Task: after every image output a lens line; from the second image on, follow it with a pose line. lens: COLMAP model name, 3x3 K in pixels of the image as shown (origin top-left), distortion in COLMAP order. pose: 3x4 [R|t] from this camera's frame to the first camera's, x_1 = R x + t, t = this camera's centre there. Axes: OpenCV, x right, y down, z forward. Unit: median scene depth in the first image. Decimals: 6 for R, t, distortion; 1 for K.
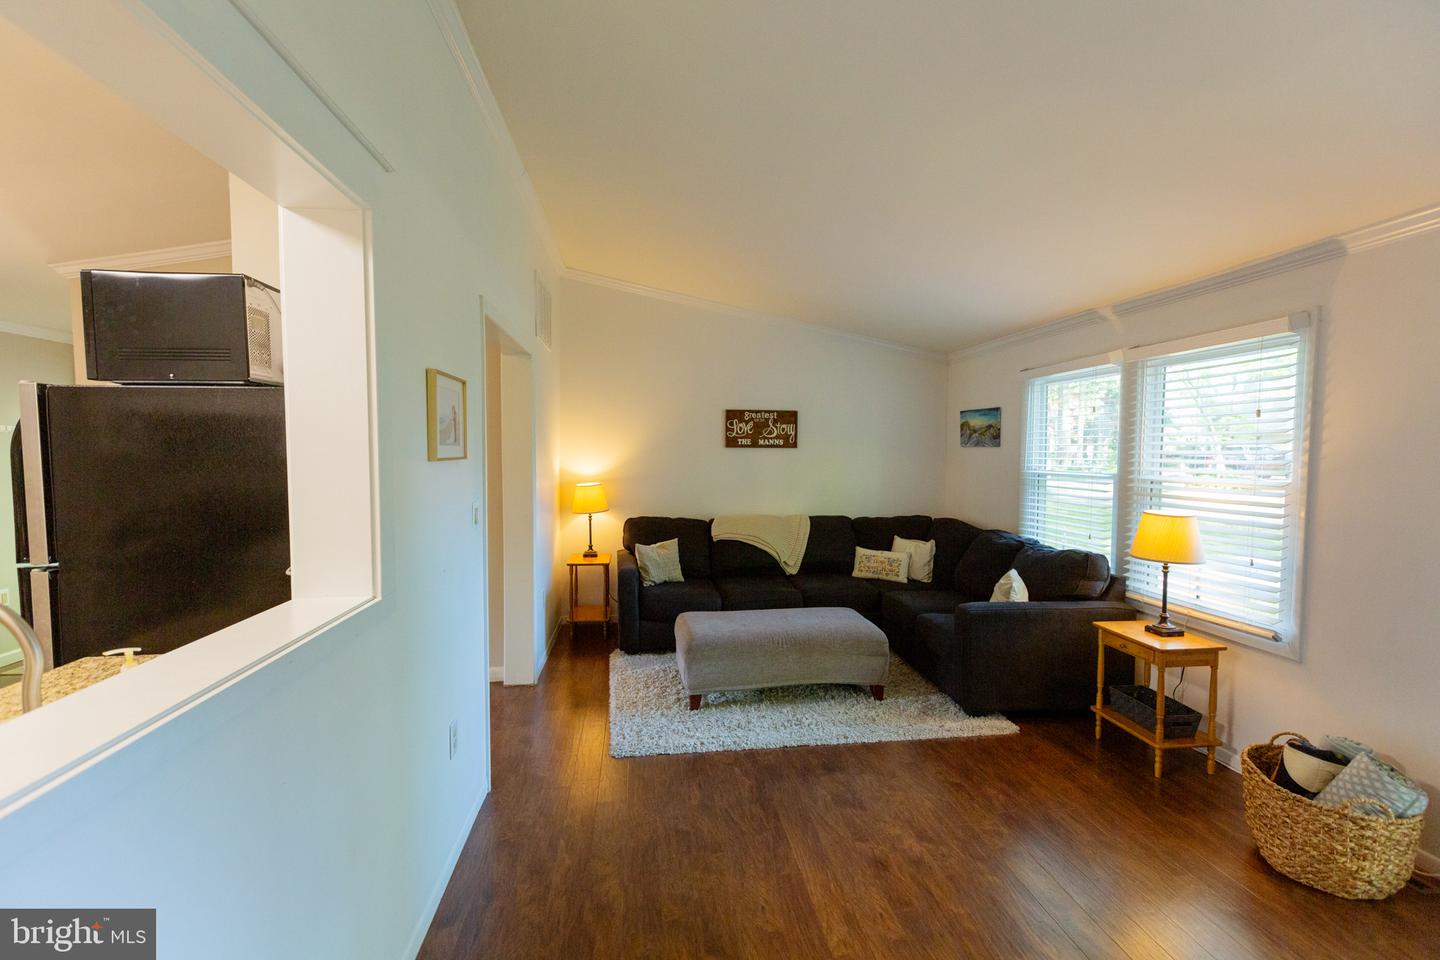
lens RADIAL K [[625.8, 0, 720.0], [0, 625.8, 489.9], [0, 0, 1]] dist [-0.010548, 0.000175]
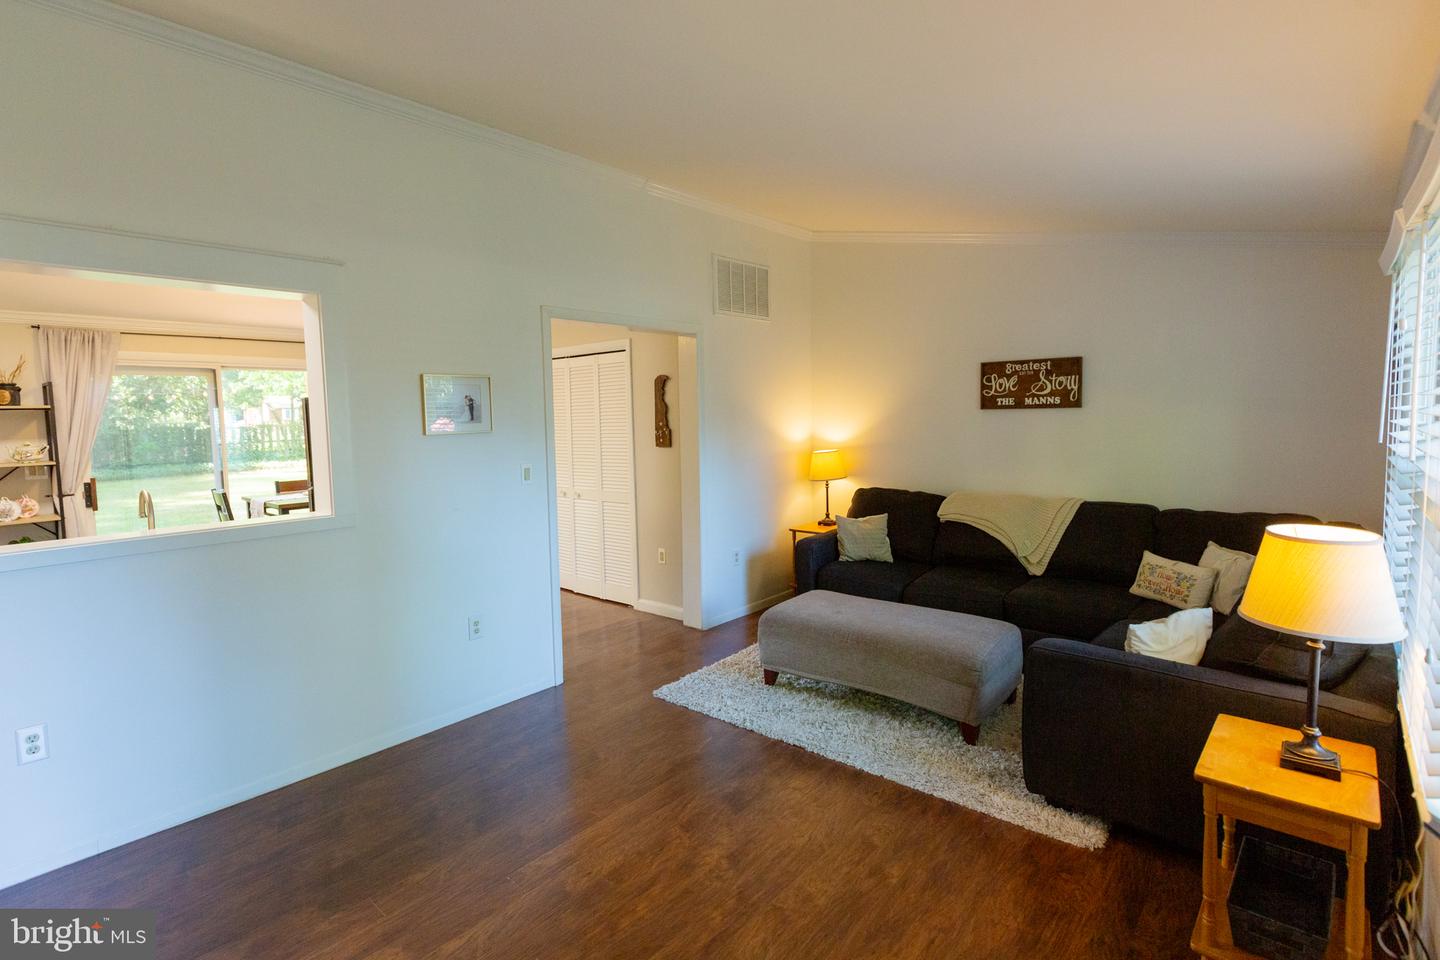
lens RADIAL K [[694.0, 0, 715.1], [0, 694.0, 464.5], [0, 0, 1]] dist [-0.004215, -0.000701]
pose [[0.665517, 0.036248, -0.745502, 0.479978], [-0.023786, 0.999343, 0.027356, -0.013291], [0.746004, -0.000474, 0.665941, 0.150427]]
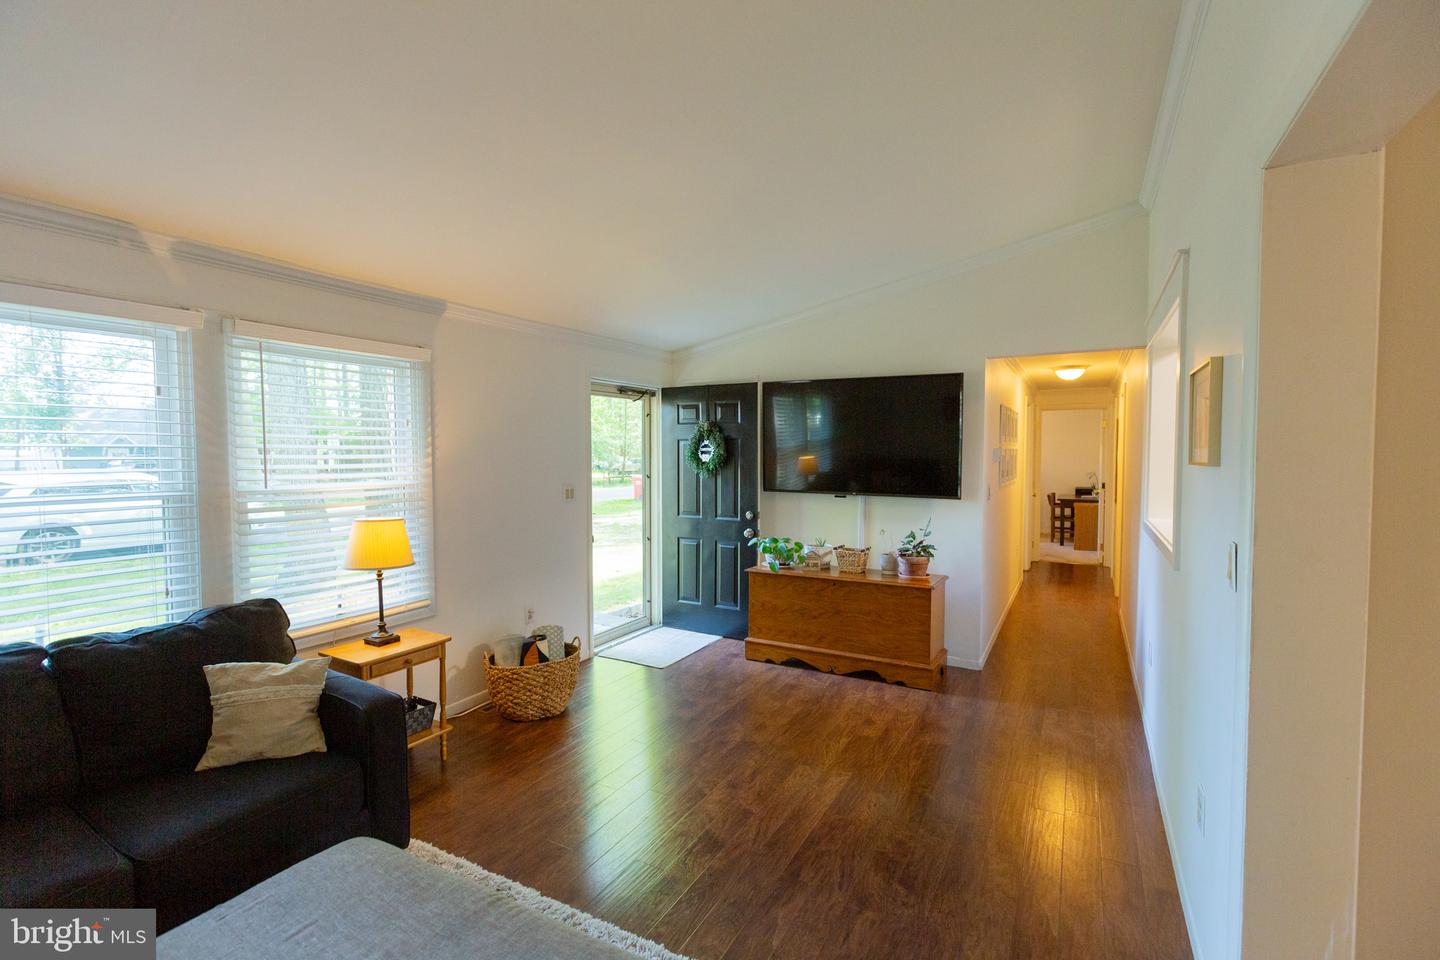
lens RADIAL K [[625.8, 0, 726.5], [0, 625.8, 483.7], [0, 0, 1]] dist [-0.010548, 0.000175]
pose [[-0.803019, -0.027143, 0.595335, -0.173563], [0.039481, 0.994345, 0.098588, -0.054081], [-0.594644, 0.102672, -0.797406, 0.850138]]
